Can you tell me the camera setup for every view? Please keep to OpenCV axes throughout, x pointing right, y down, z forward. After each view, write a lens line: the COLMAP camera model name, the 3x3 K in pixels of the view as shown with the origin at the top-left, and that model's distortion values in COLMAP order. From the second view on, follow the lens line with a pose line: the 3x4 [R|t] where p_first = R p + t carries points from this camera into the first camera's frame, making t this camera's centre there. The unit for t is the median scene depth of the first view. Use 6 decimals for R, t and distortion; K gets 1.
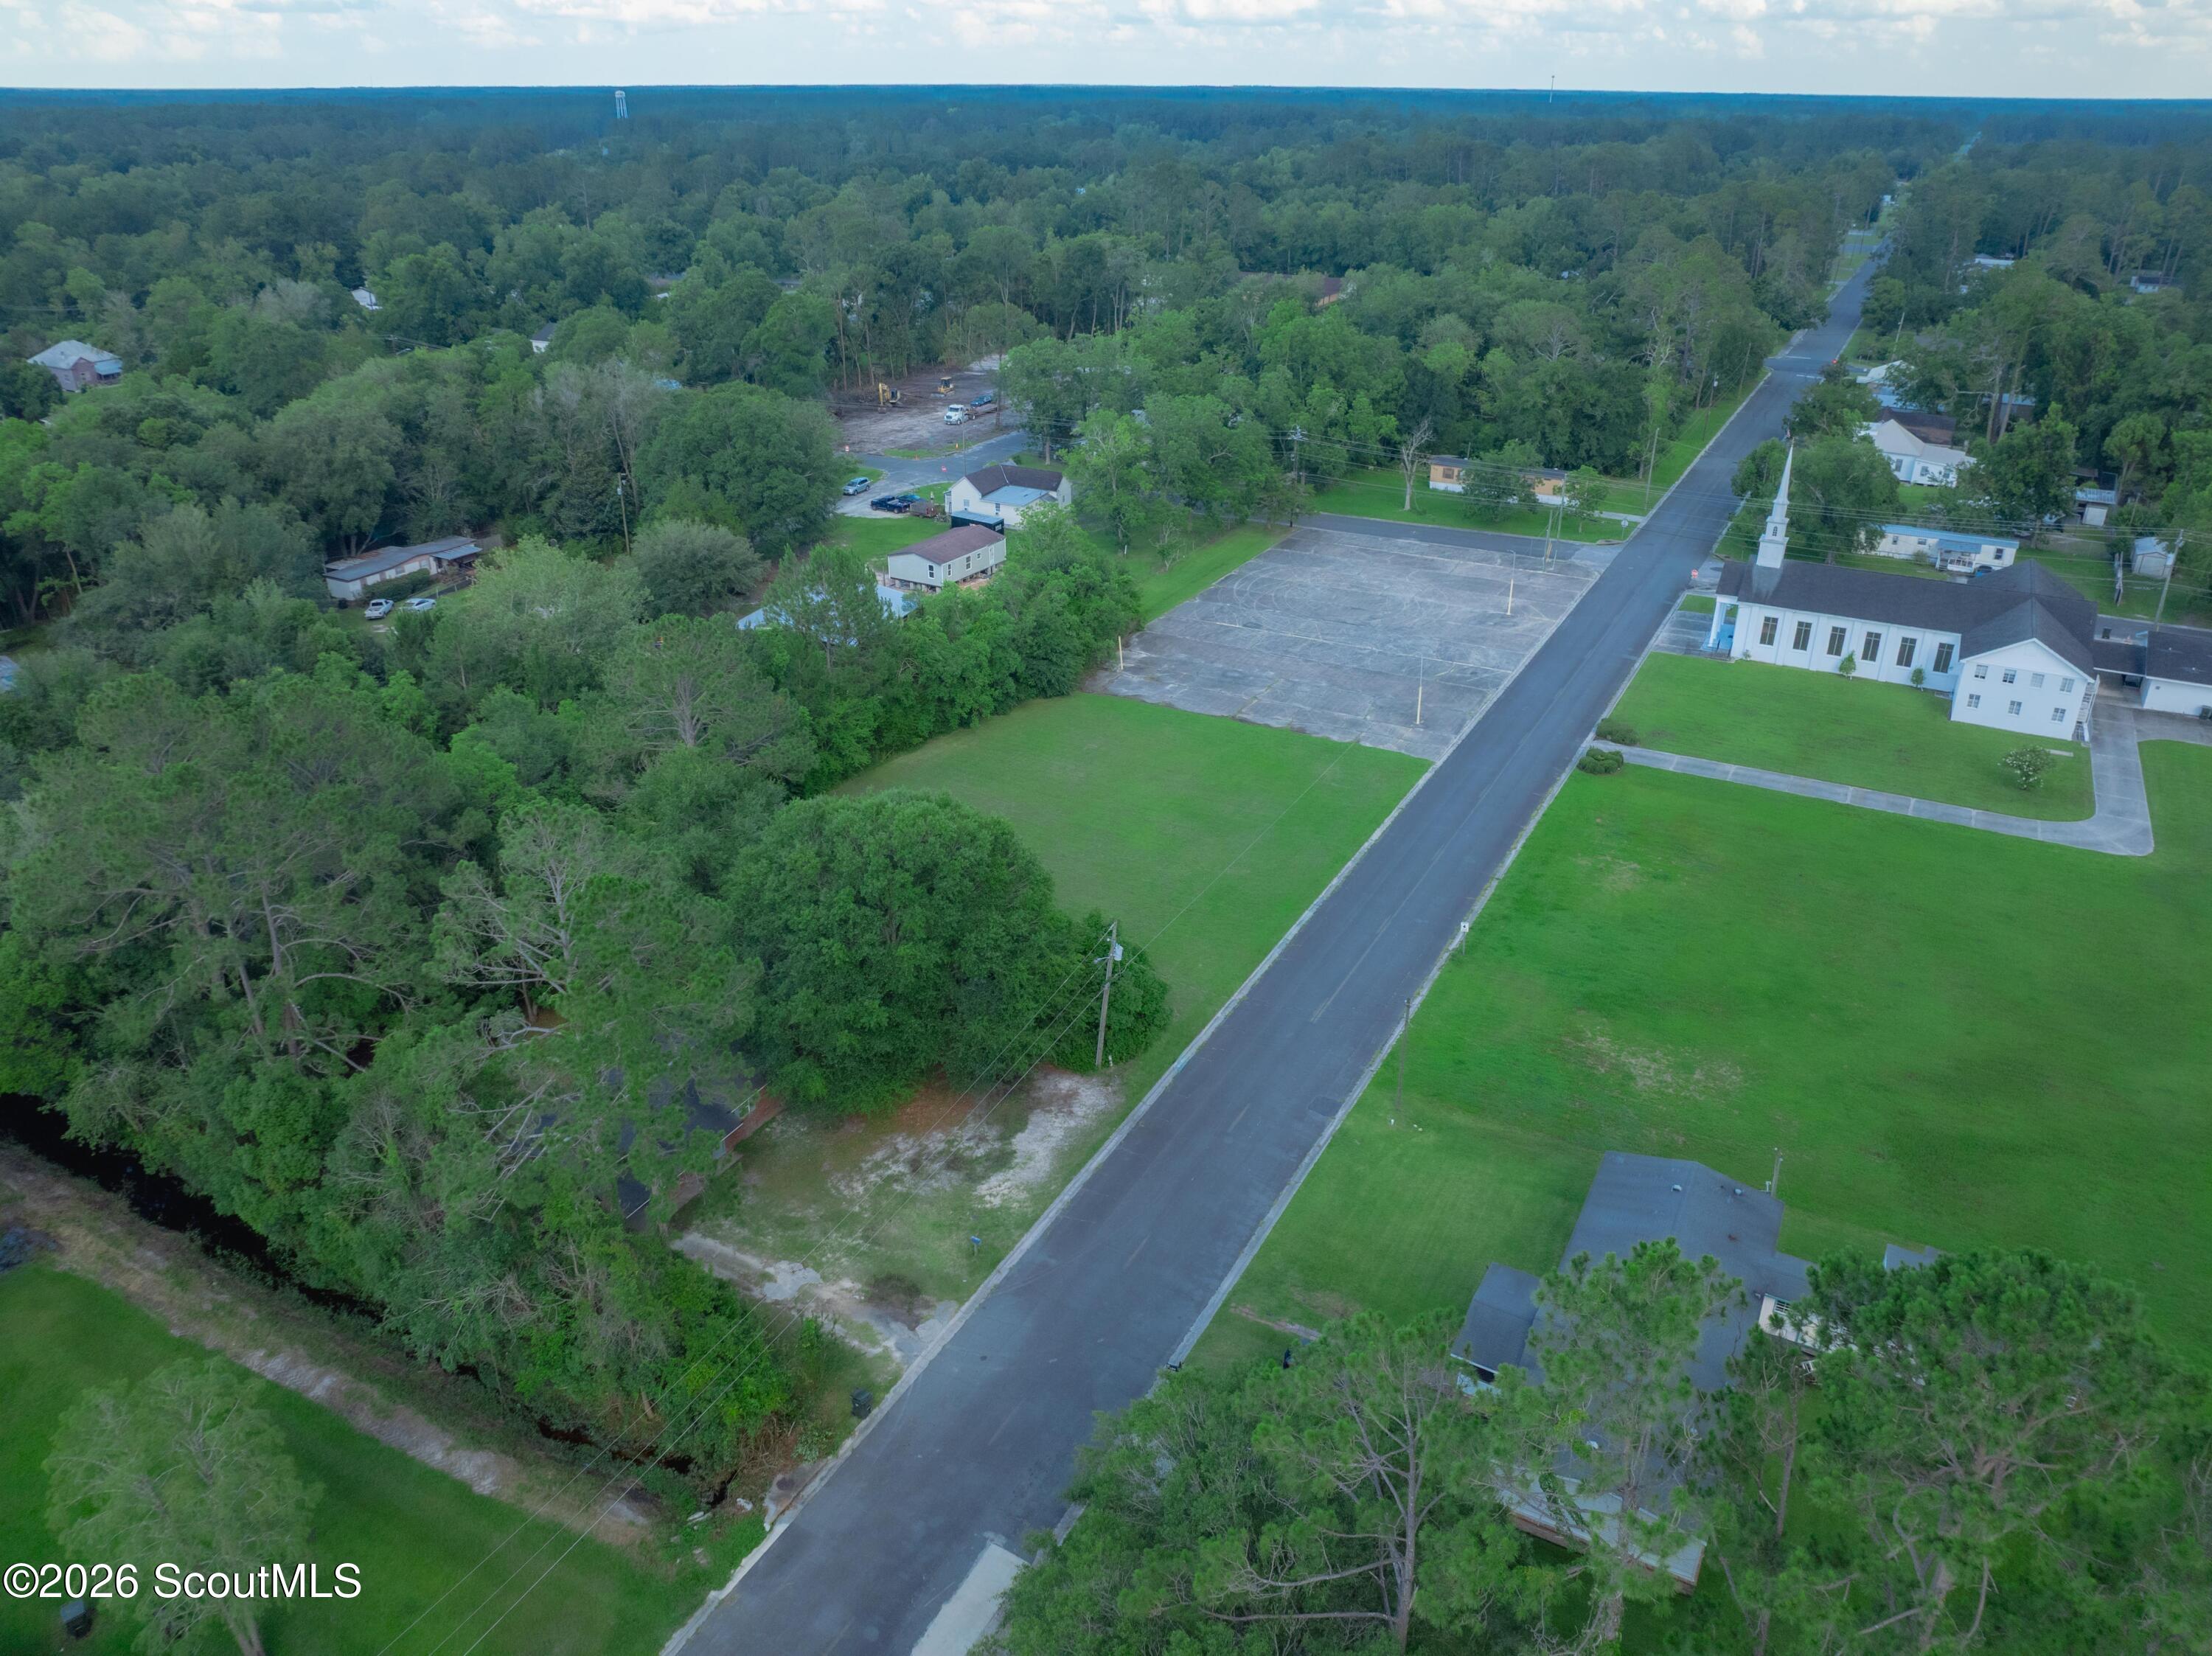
lens RADIAL K [[1565.9, 0, 1106.7], [0, 1565.9, 822.8], [0, 0, 1]] dist [-0.031848, 0.000848]
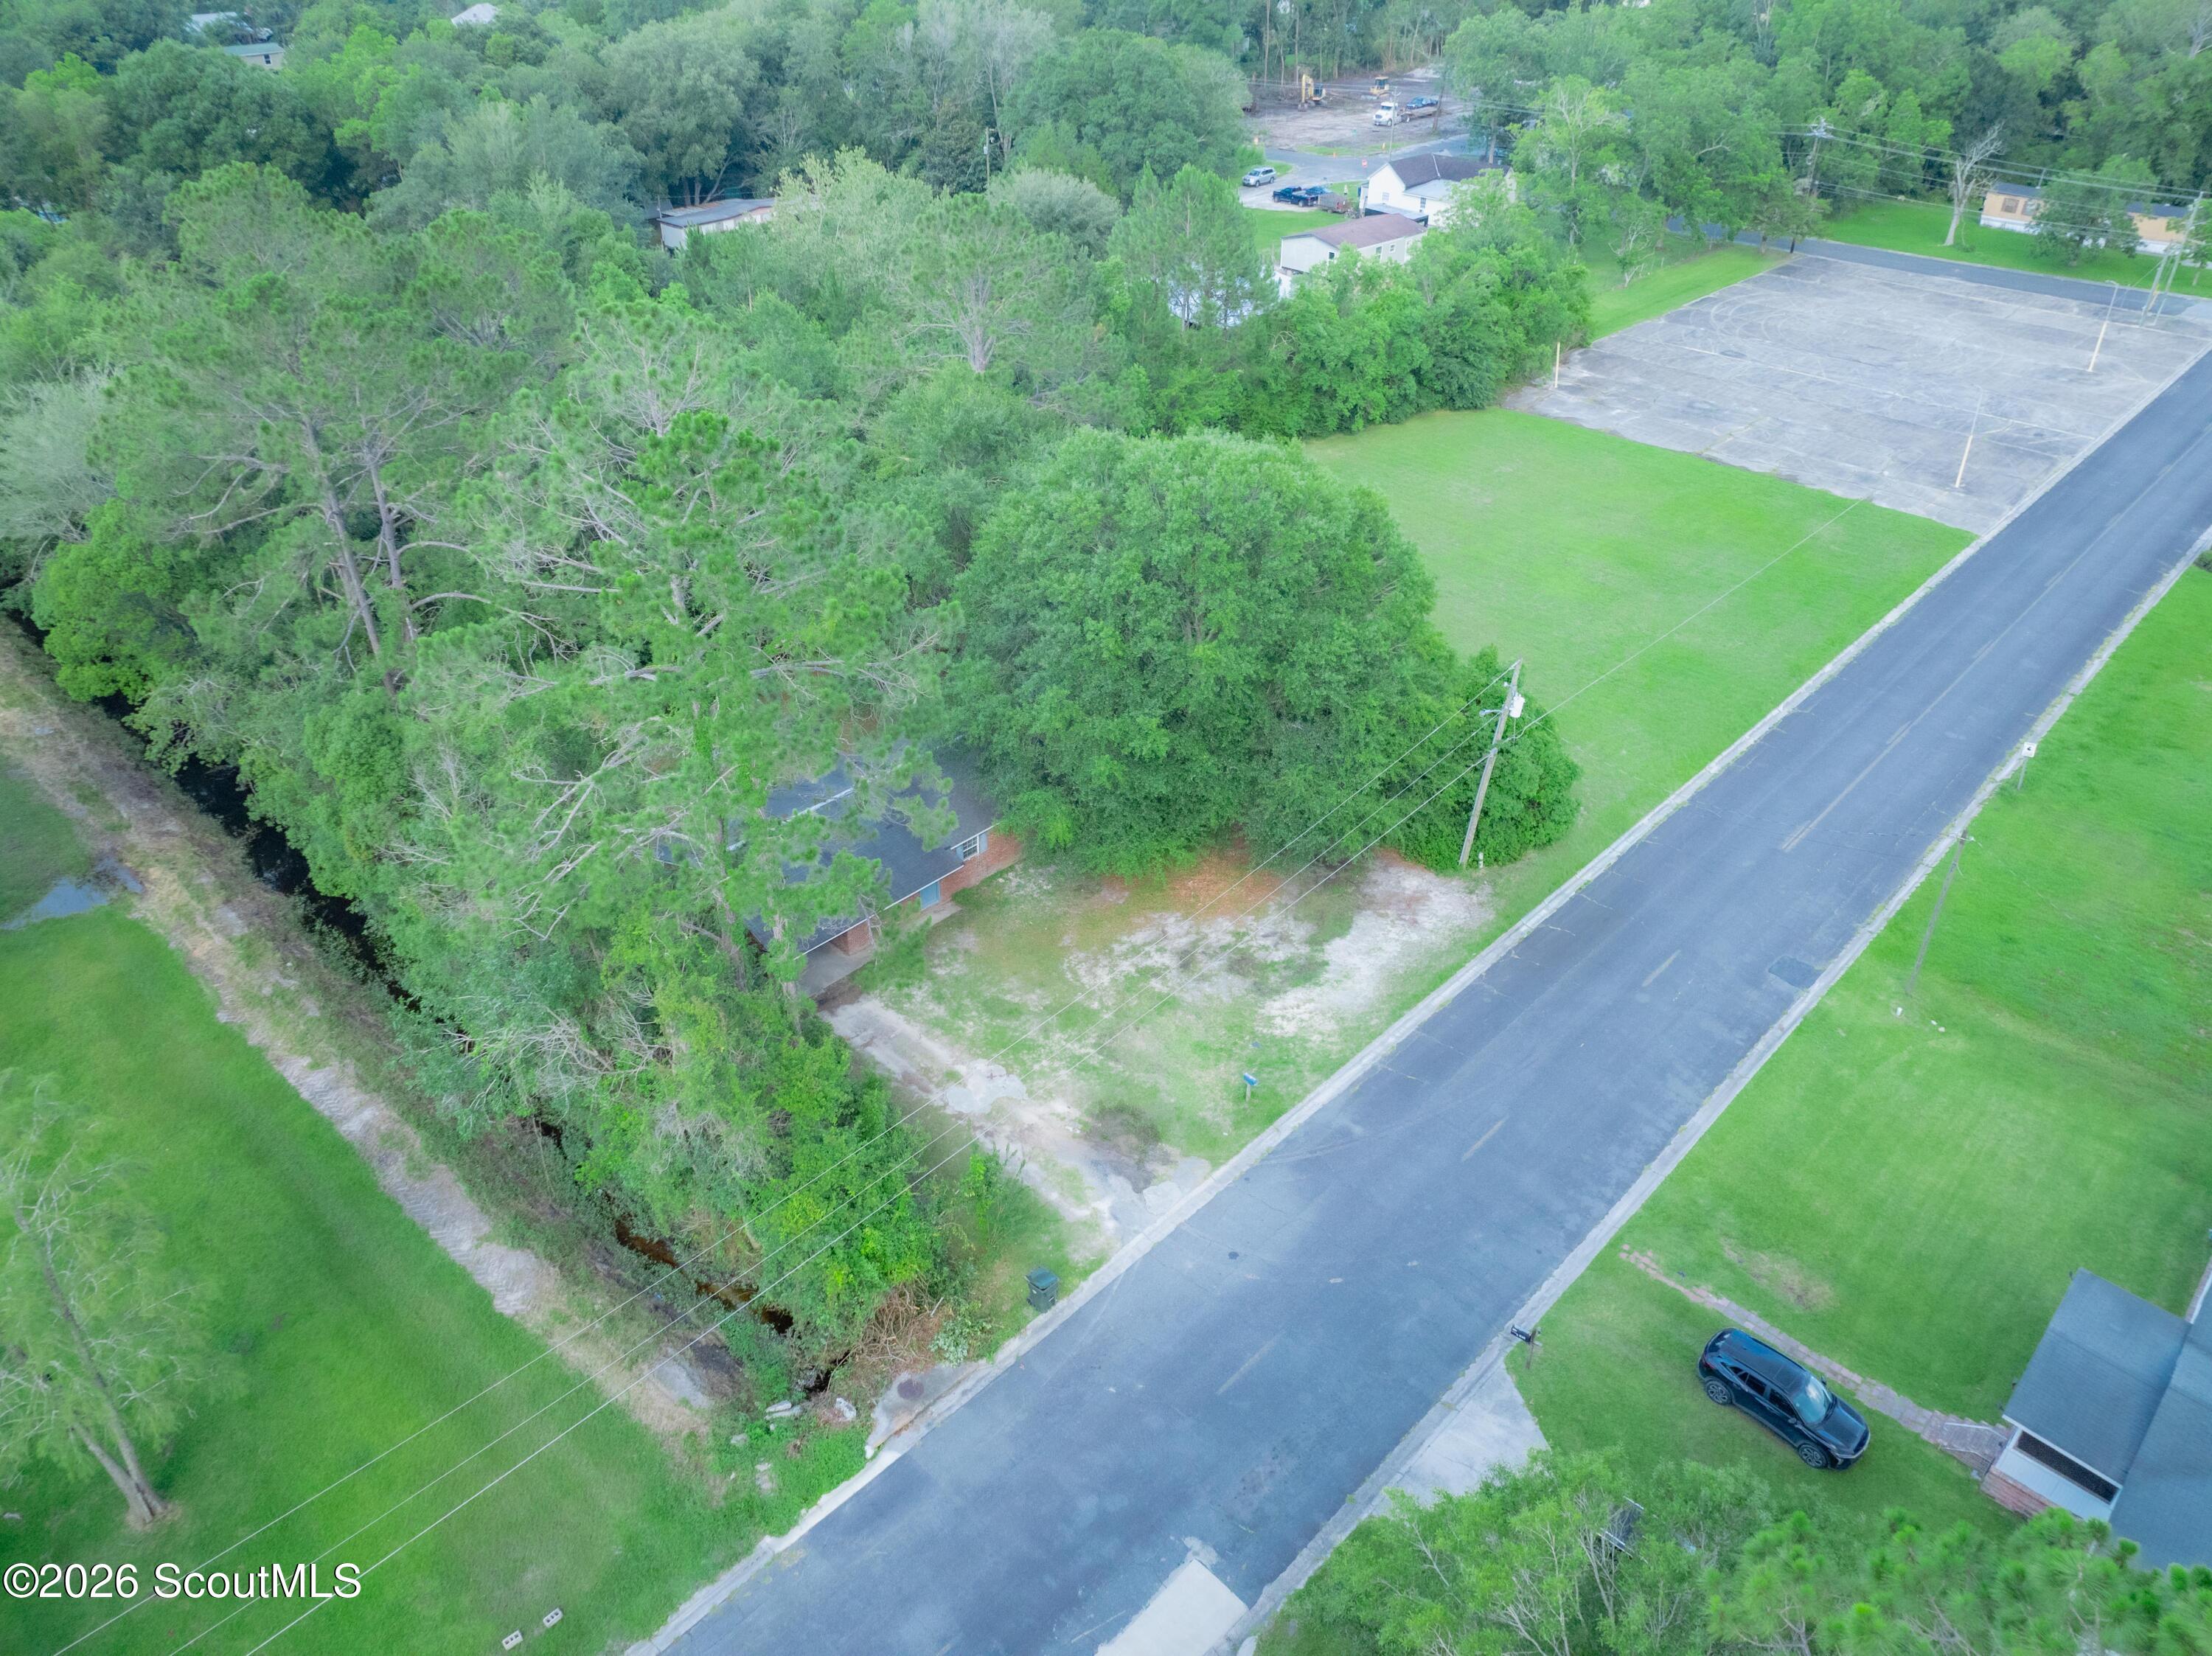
lens RADIAL K [[1565.9, 0, 1098.2], [0, 1565.9, 825.0], [0, 0, 1]] dist [-0.031848, 0.000848]
pose [[0.964062, 0.142773, -0.224052, -0.008511], [-0.113016, 0.983610, 0.140497, 0.057791], [0.240439, -0.110126, 0.964397, 0.282597]]
